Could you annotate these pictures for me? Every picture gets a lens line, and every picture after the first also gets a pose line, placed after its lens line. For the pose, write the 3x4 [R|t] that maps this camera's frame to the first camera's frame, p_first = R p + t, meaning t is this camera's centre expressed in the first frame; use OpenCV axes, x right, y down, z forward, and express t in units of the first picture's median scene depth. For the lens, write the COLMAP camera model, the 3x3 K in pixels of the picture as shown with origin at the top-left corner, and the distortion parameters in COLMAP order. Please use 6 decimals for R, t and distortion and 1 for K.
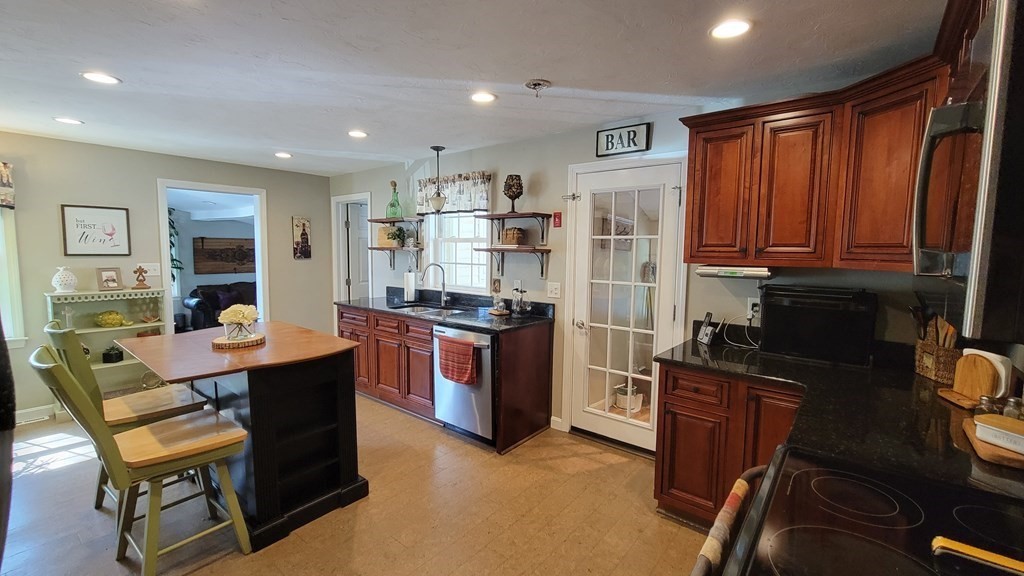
lens RADIAL K [[431.7, 0, 507.1], [0, 431.7, 283.0], [0, 0, 1]] dist [0.001432, -0.001388]
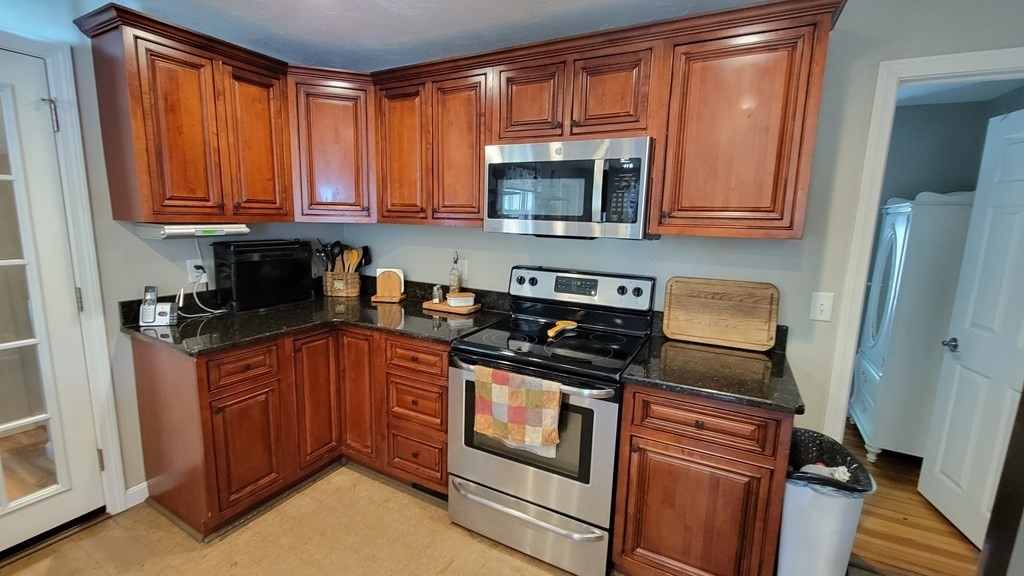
lens RADIAL K [[431.7, 0, 512.4], [0, 431.7, 284.0], [0, 0, 1]] dist [0.001432, -0.001388]
pose [[-0.198486, -0.165126, 0.966094, -0.270235], [0.055546, 0.982226, 0.179295, -0.025078], [-0.978529, 0.089250, -0.185785, 0.345955]]
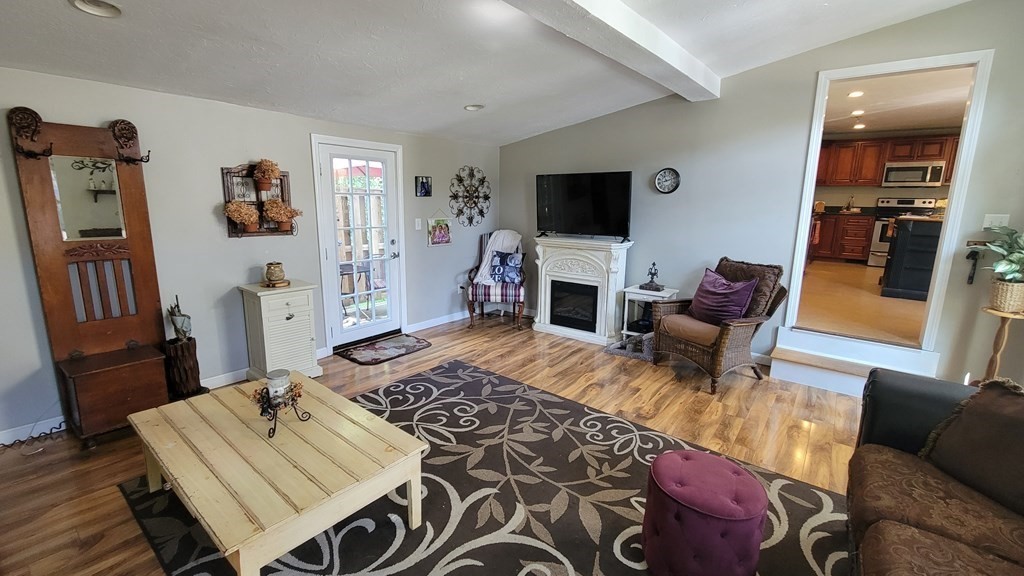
lens RADIAL K [[431.7, 0, 510.9], [0, 431.7, 285.4], [0, 0, 1]] dist [0.001432, -0.001388]
pose [[-0.012272, -0.203273, 0.979045, -1.675214], [0.069405, 0.976584, 0.203632, -0.068963], [-0.997513, 0.070450, 0.002124, 1.932744]]
